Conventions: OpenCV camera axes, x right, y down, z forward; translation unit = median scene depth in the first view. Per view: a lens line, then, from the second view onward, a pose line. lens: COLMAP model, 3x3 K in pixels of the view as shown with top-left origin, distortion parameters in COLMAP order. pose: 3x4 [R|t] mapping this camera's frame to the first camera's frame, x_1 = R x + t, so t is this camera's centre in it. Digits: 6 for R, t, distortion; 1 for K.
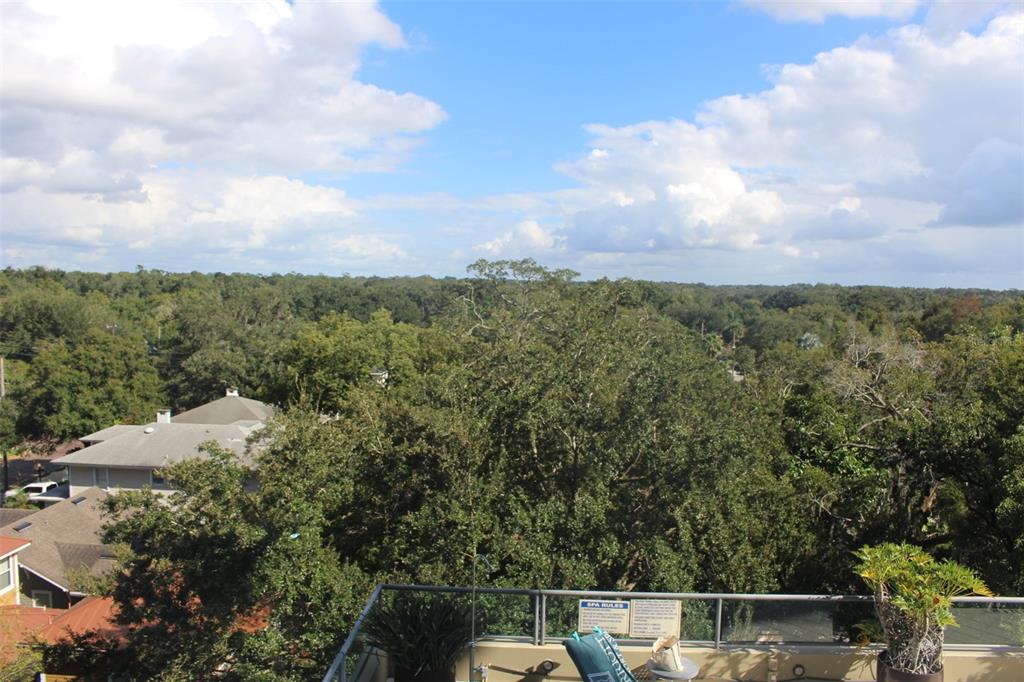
lens RADIAL K [[848.2, 0, 499.8], [0, 848.2, 344.1], [0, 0, 1]] dist [-0.167525, 0.145355]
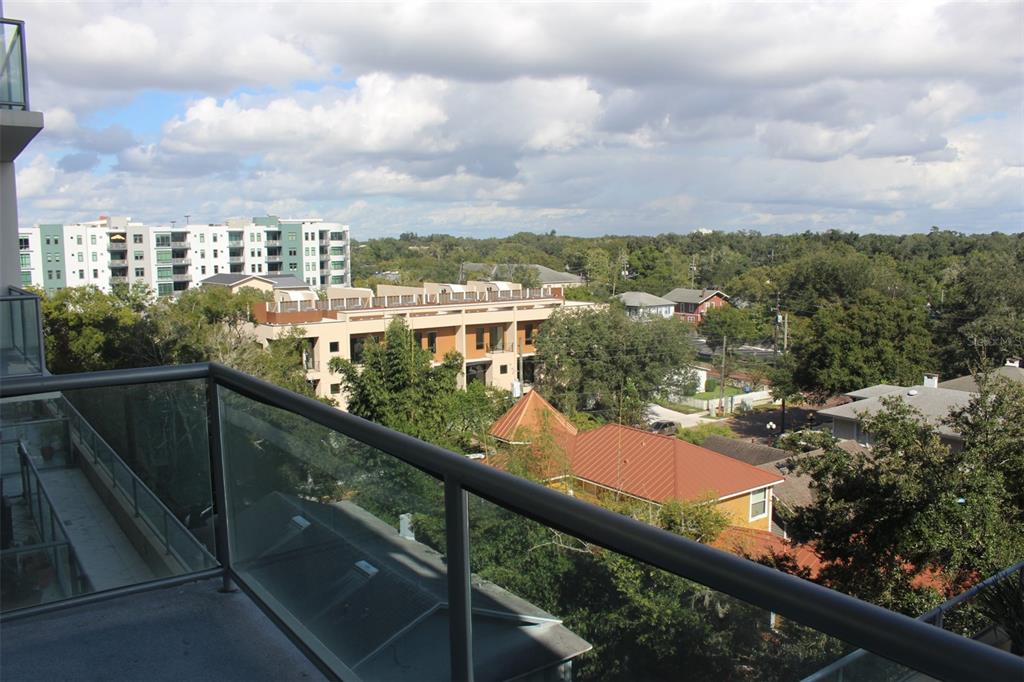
lens RADIAL K [[865.4, 0, 515.5], [0, 865.4, 342.8], [0, 0, 1]] dist [-0.174102, 0.163073]
pose [[0.623597, 0.066379, -0.778923, 0.056509], [-0.034063, 0.997749, 0.057756, 0.001948], [0.781003, -0.009484, 0.624455, -0.007450]]
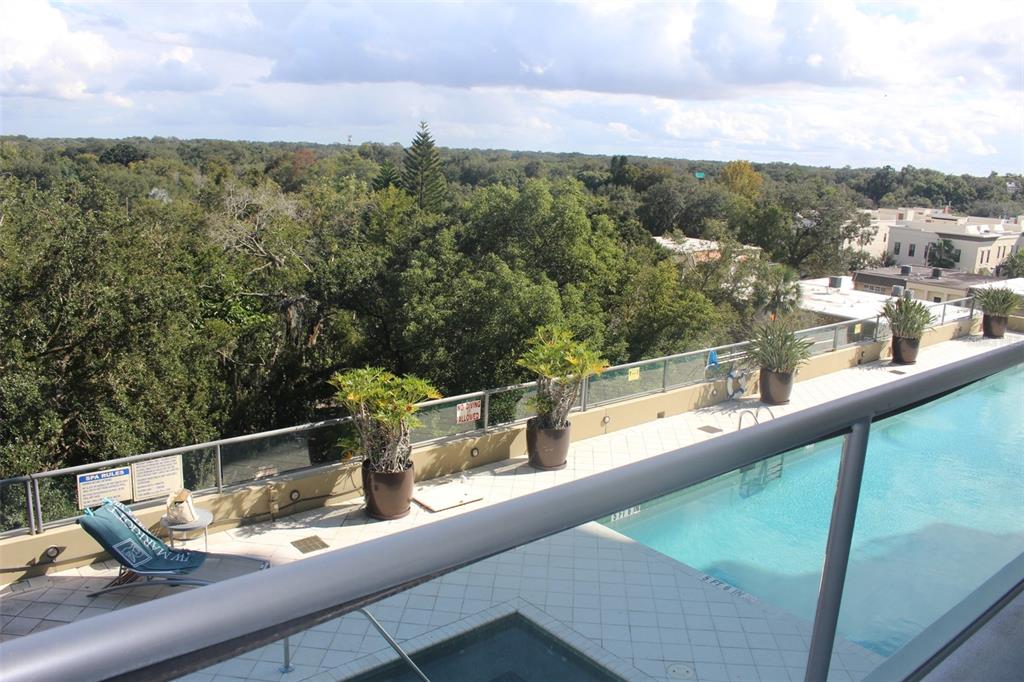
lens RADIAL K [[865.5, 0, 509.7], [0, 865.5, 363.6], [0, 0, 1]] dist [-0.195461, 0.137338]
pose [[0.709609, -0.147158, 0.689057, -0.070909], [0.012429, 0.980409, 0.196580, 0.002515], [-0.704487, -0.130930, 0.697536, 0.010377]]
